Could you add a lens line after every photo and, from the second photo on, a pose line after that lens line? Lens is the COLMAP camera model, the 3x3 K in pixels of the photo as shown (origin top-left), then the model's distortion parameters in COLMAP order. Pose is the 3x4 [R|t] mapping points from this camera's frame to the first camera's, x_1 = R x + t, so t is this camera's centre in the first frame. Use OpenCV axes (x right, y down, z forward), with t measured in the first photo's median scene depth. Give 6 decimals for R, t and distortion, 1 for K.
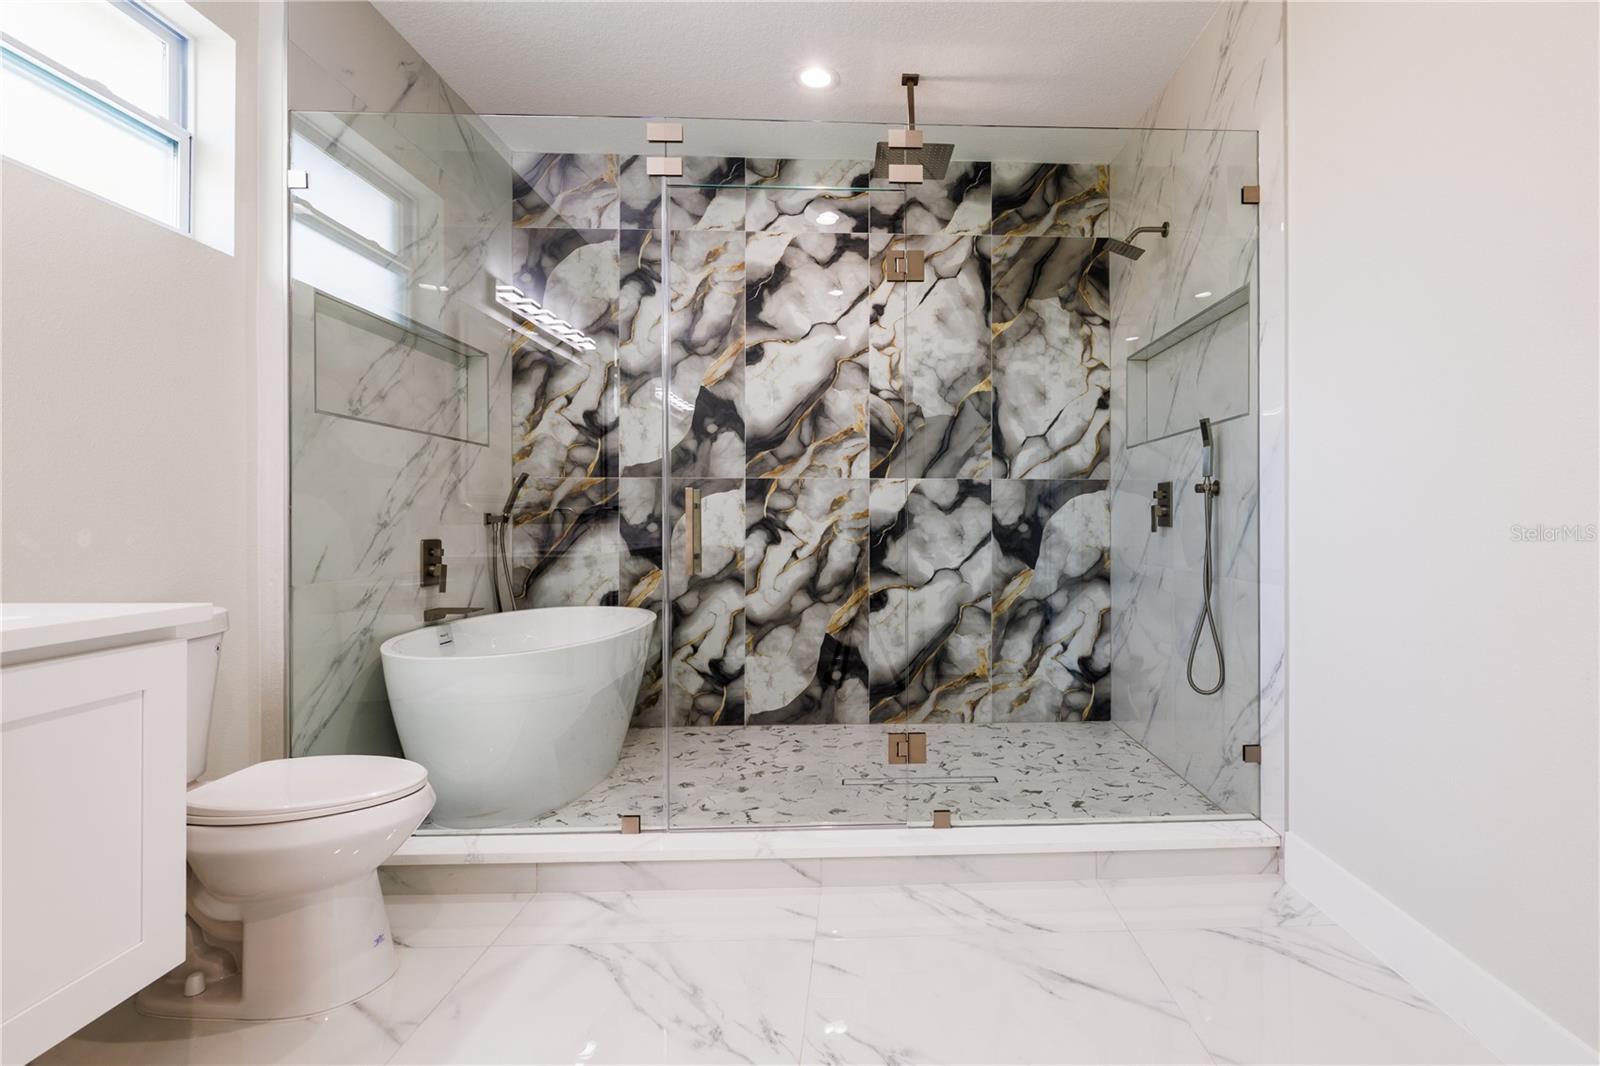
lens RADIAL K [[760.3, 0, 888.4], [0, 760.3, 519.1], [0, 0, 1]] dist [-0.000004, 0.000673]
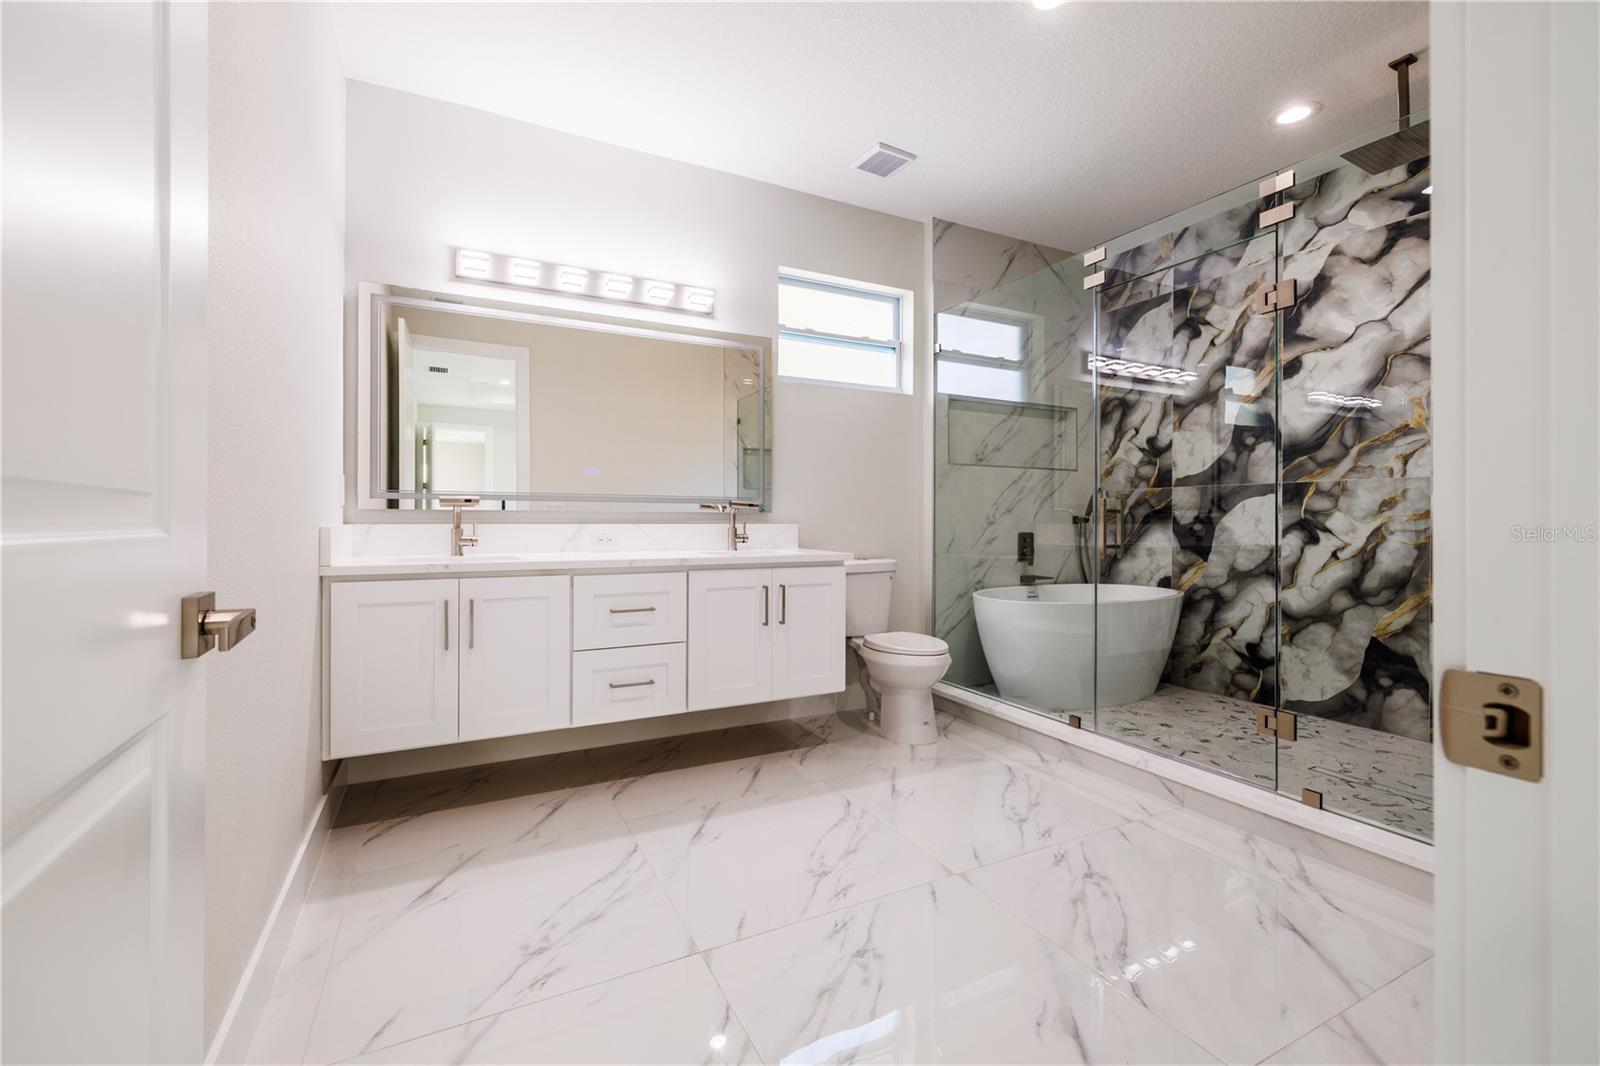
lens RADIAL K [[666.5, 0, 787.9], [0, 666.5, 520.4], [0, 0, 1]] dist [-0.001065, -0.000097]
pose [[0.414744, 0.002644, -0.909934, 0.392635], [-0.000189, 0.999996, 0.002819, -0.002390], [0.909938, -0.000997, 0.414743, -0.044951]]
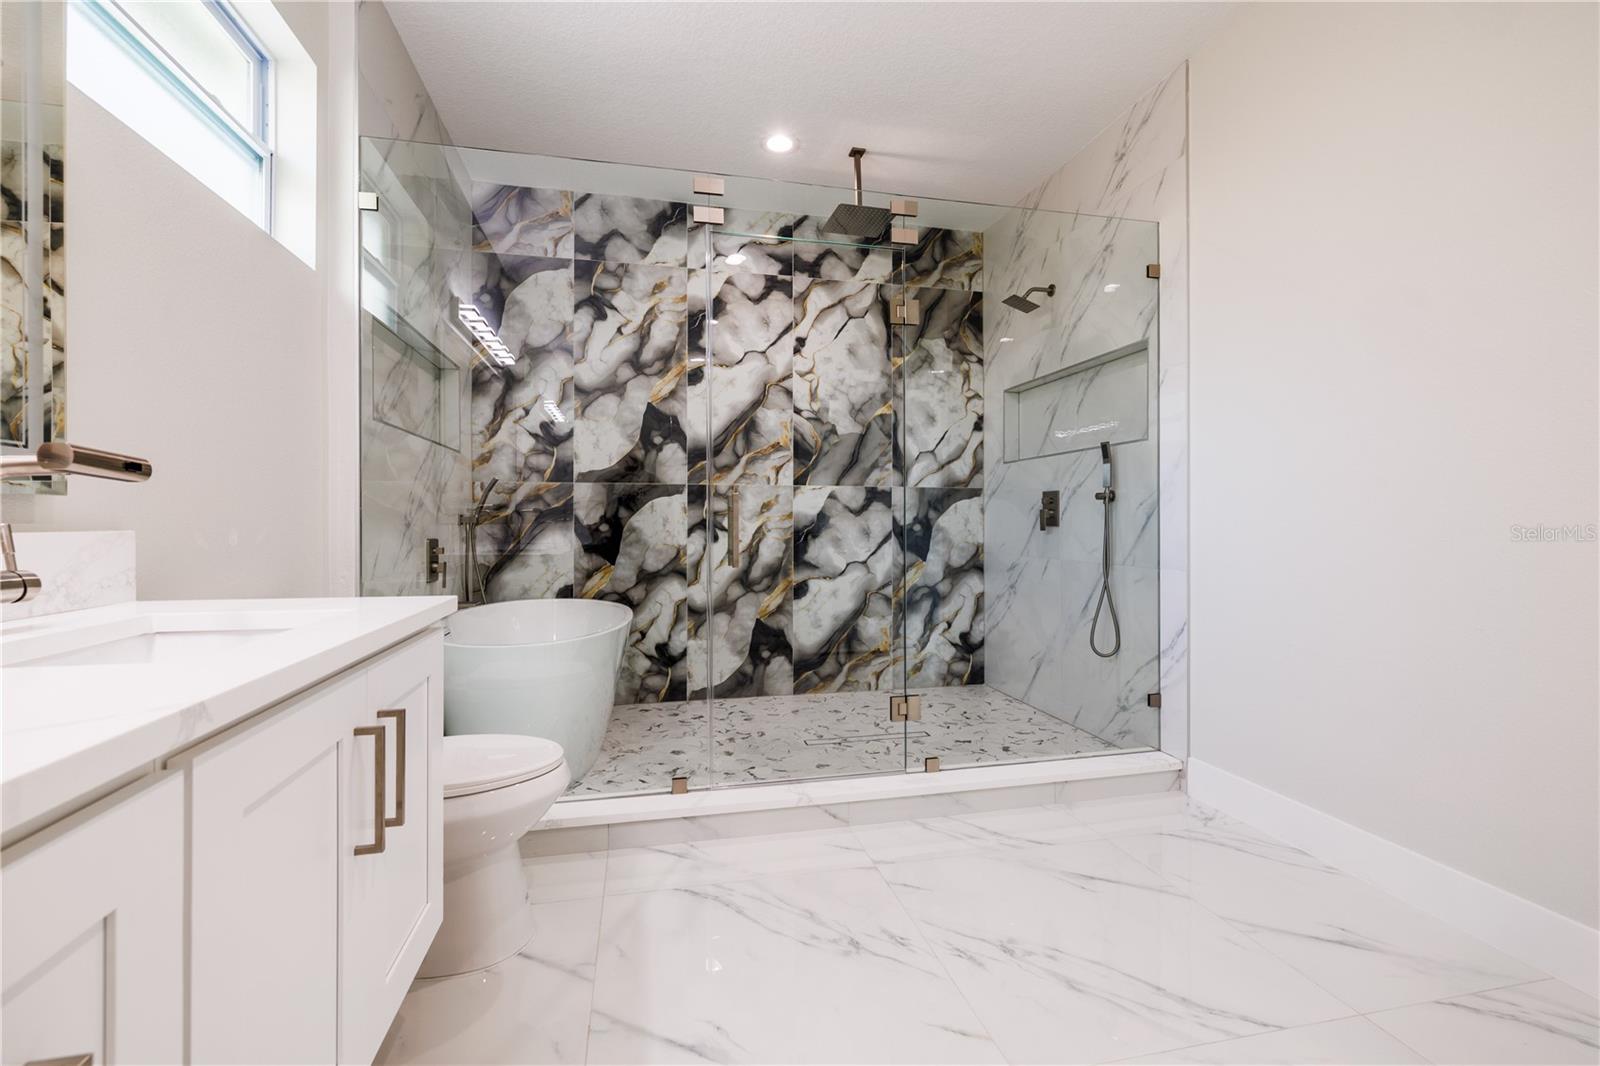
lens RADIAL K [[666.5, 0, 784.4], [0, 666.5, 521.2], [0, 0, 1]] dist [-0.001065, -0.000097]
pose [[0.985955, 0.000491, 0.167012, -0.213547], [-0.000617, 1.000000, 0.000704, 0.000899], [-0.167012, -0.000798, 0.985955, -0.011706]]
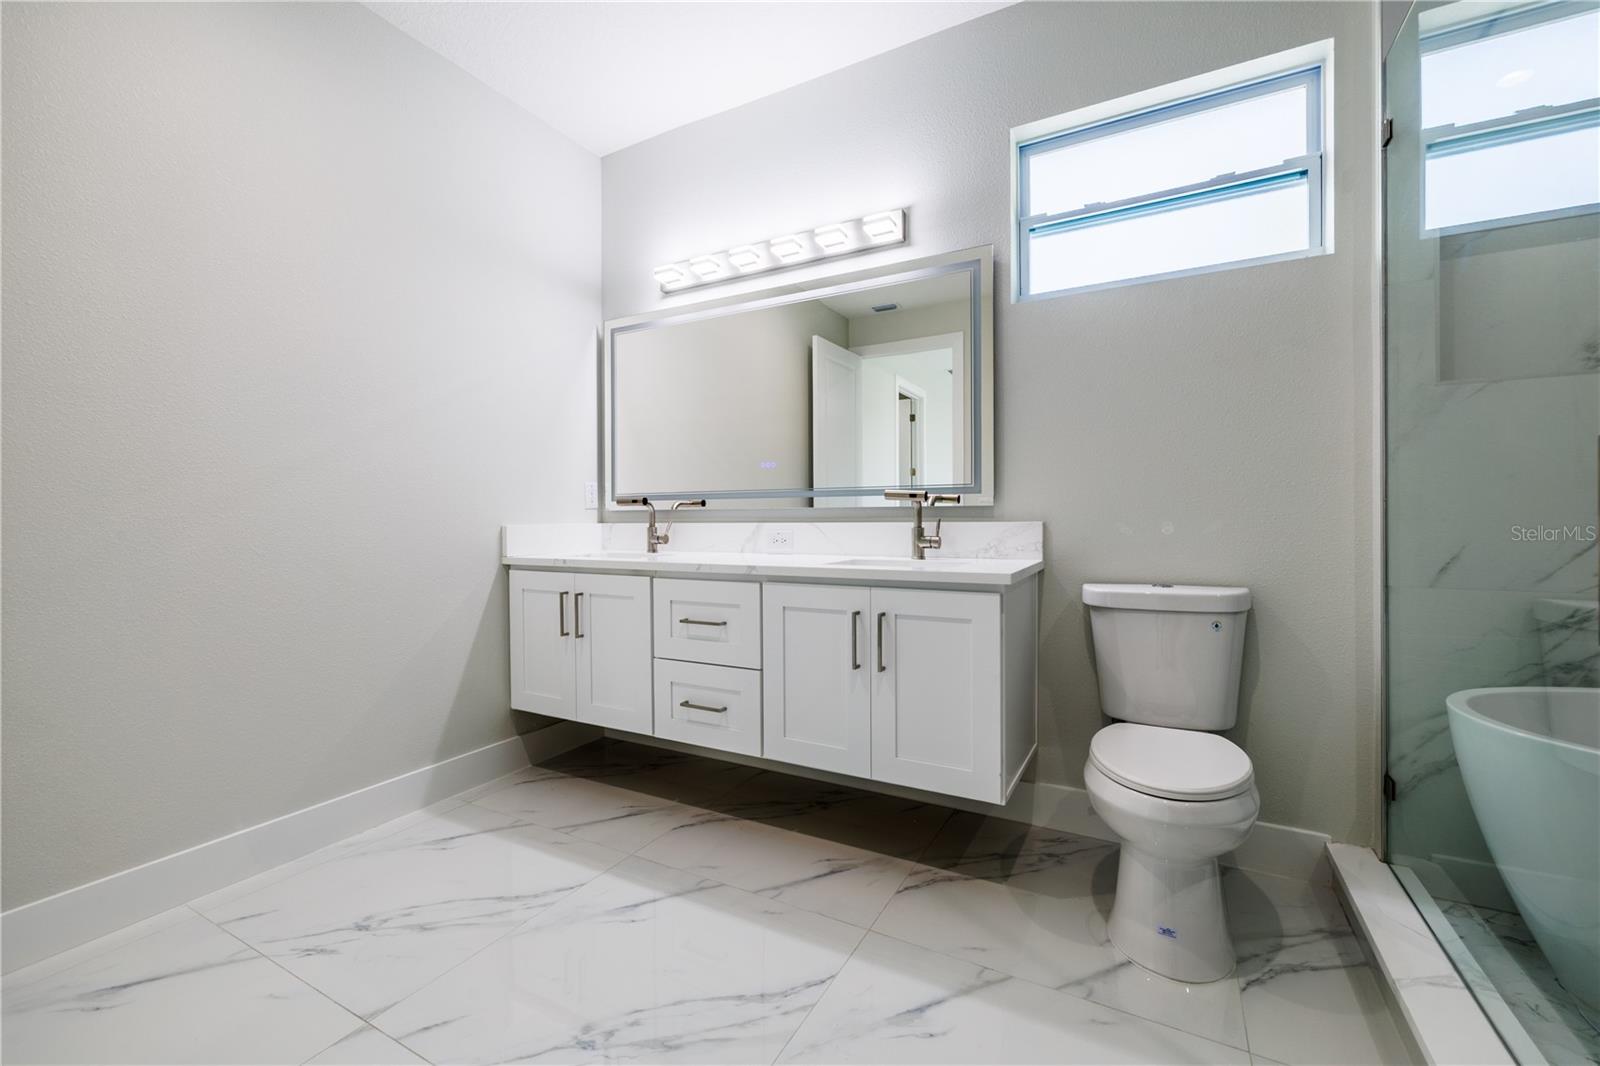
lens RADIAL K [[666.5, 0, 796.6], [0, 666.5, 523.0], [0, 0, 1]] dist [-0.001065, -0.000097]
pose [[-0.521266, 0.008838, -0.853348, 0.158070], [0.009365, 0.999945, 0.004636, 0.001542], [0.853343, -0.005575, -0.521321, 0.498175]]
